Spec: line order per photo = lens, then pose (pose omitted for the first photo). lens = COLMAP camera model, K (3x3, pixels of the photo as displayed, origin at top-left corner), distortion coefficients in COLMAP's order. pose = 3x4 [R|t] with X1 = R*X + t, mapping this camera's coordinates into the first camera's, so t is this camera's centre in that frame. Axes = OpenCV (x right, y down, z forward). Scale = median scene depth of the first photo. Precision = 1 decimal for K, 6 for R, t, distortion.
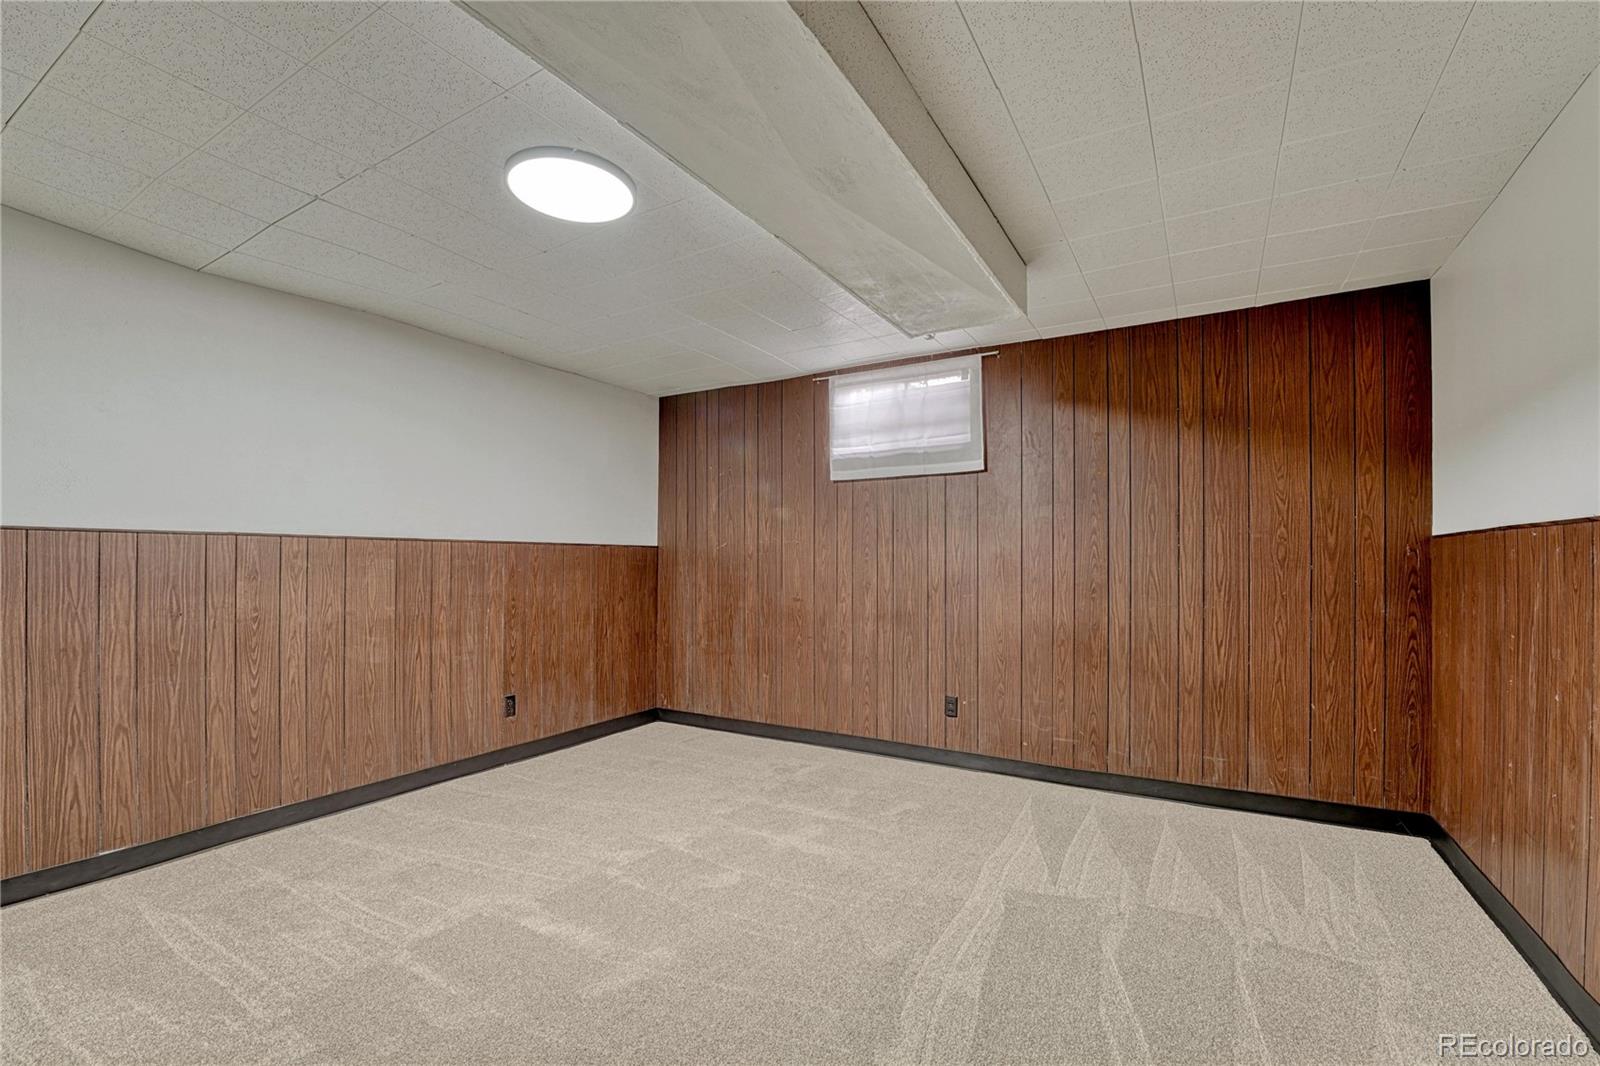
lens RADIAL K [[679.9, 0, 802.9], [0, 679.9, 565.7], [0, 0, 1]] dist [-0.011321, -0.000031]
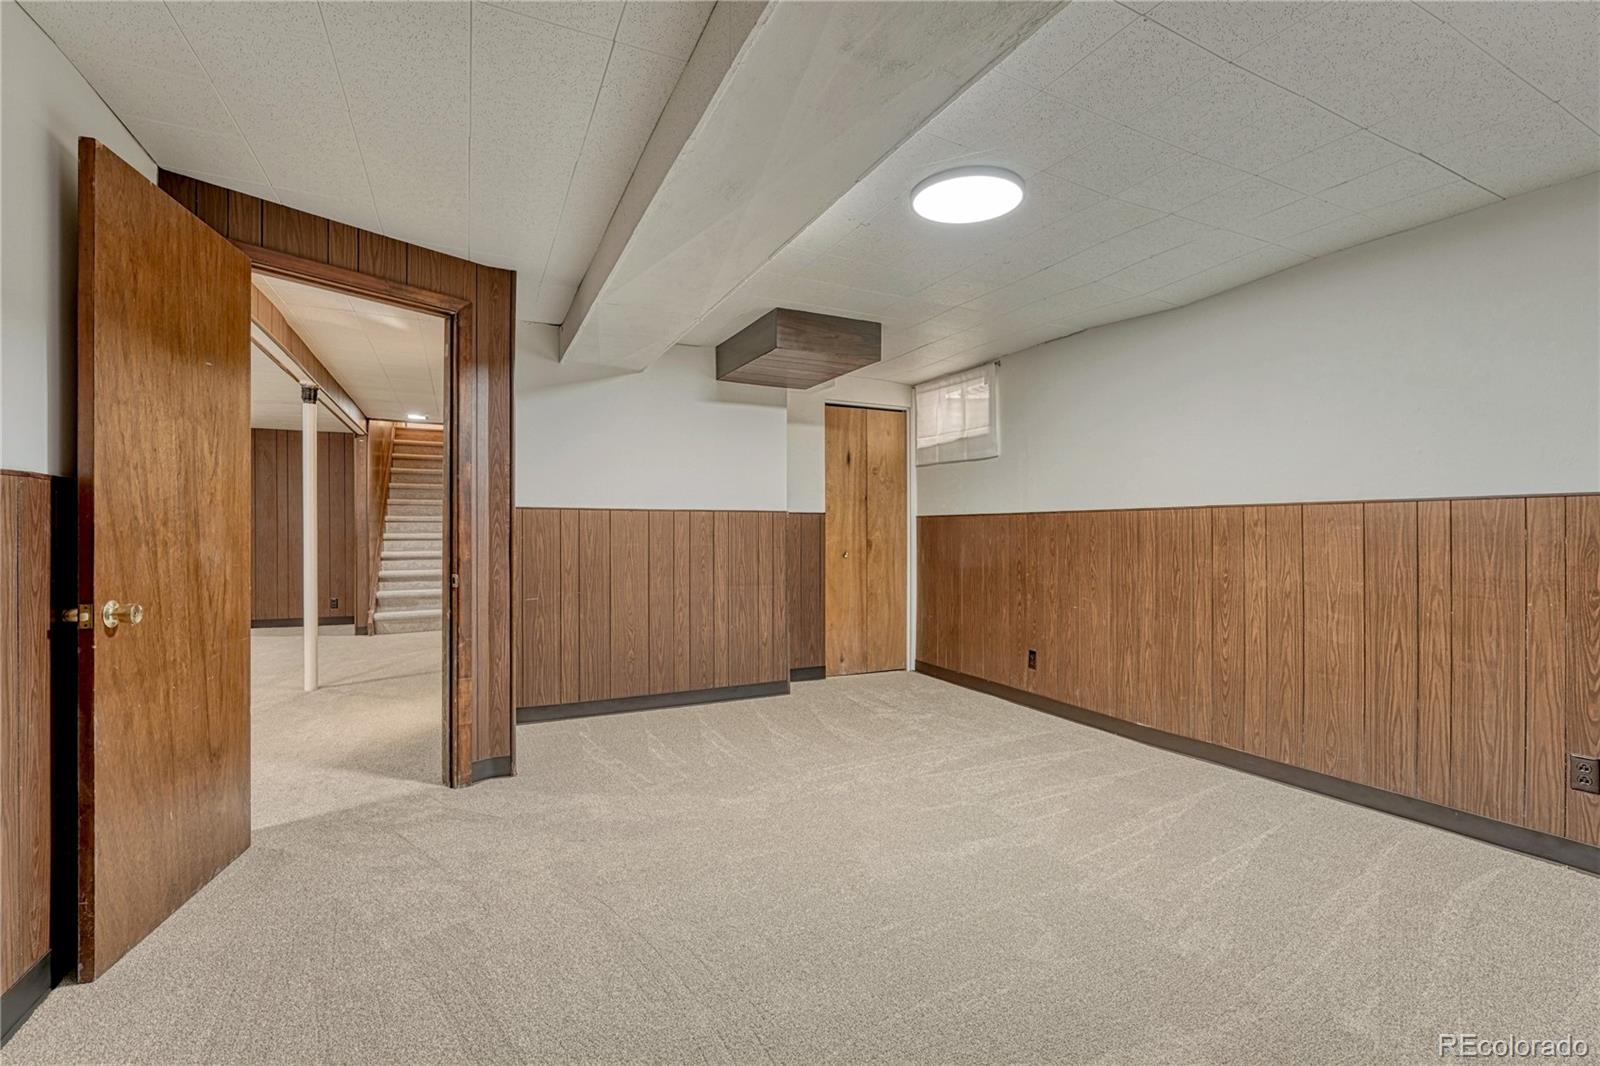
lens RADIAL K [[679.9, 0, 797.5], [0, 679.9, 529.6], [0, 0, 1]] dist [-0.011321, -0.000031]
pose [[-0.532331, -0.003707, -0.846528, 0.519067], [-0.000521, 0.999992, -0.004052, -0.000816], [0.846536, -0.001716, -0.532328, 0.916150]]
